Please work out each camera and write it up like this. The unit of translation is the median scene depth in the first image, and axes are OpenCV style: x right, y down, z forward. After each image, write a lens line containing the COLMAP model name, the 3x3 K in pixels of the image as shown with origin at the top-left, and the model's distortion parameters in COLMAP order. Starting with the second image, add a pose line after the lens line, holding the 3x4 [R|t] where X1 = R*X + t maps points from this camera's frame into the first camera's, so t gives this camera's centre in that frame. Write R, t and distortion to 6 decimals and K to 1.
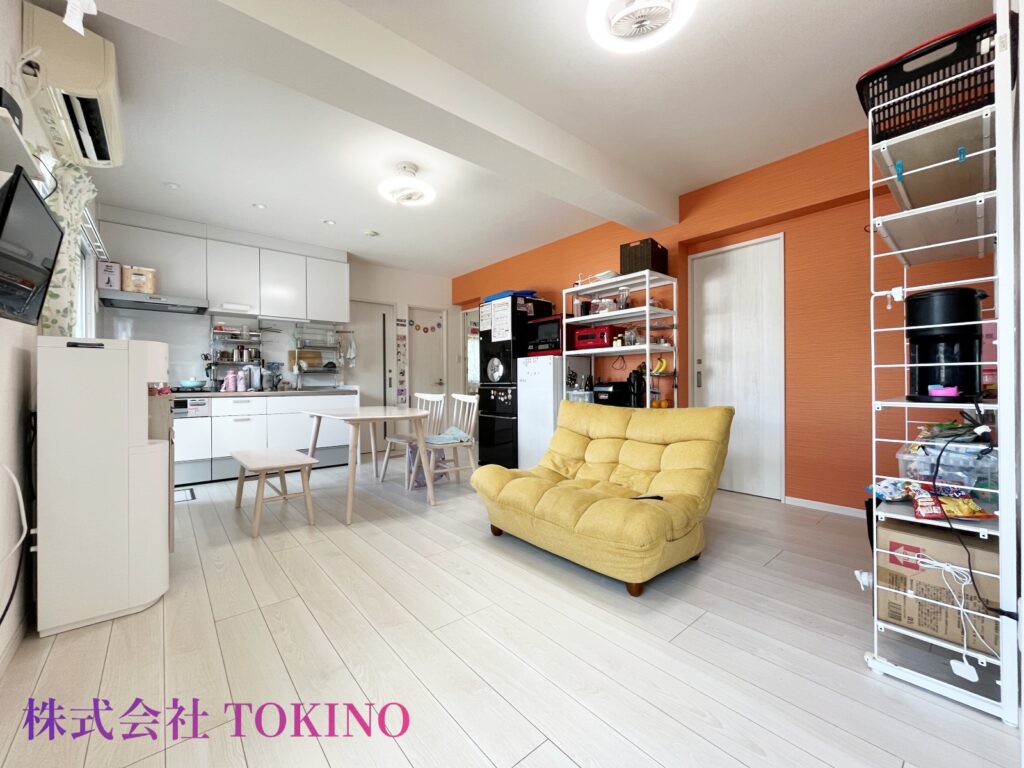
lens RADIAL K [[413.3, 0, 509.8], [0, 413.3, 384.6], [0, 0, 1]] dist [0.000235, 0.000034]
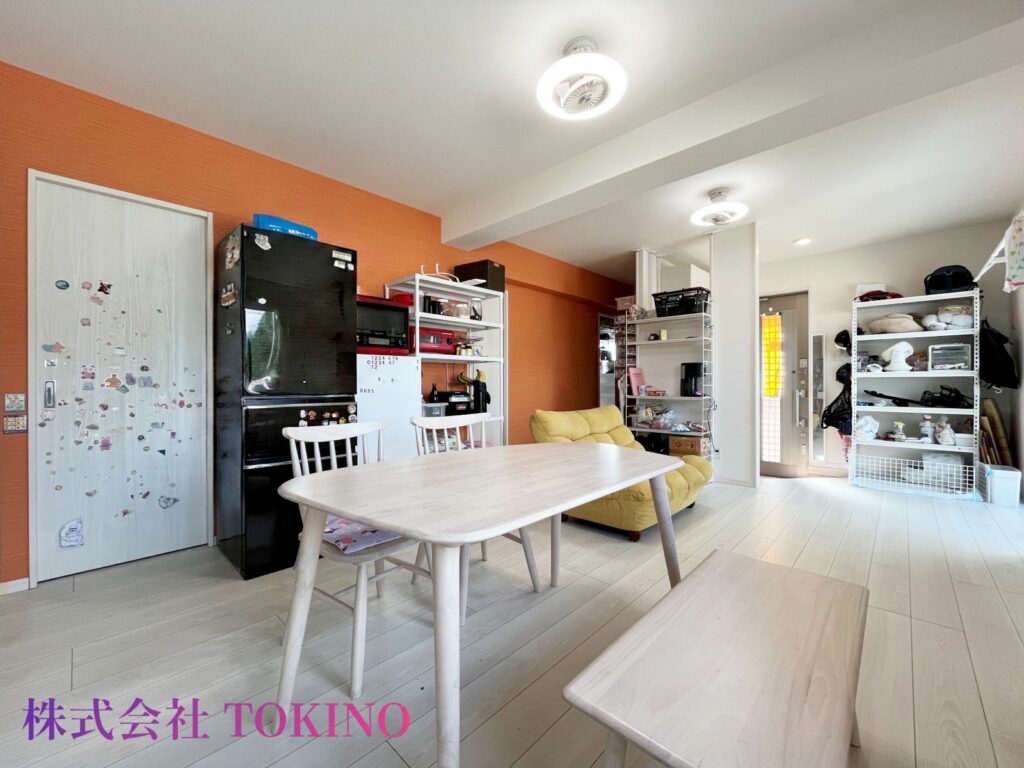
lens RADIAL K [[413.3, 0, 512.1], [0, 413.3, 384.5], [0, 0, 1]] dist [0.000235, 0.000034]
pose [[-0.105512, 0.004686, 0.994407, -0.610259], [0.003998, 0.999983, -0.004288, -0.015748], [-0.994410, 0.003523, -0.105528, 0.837953]]
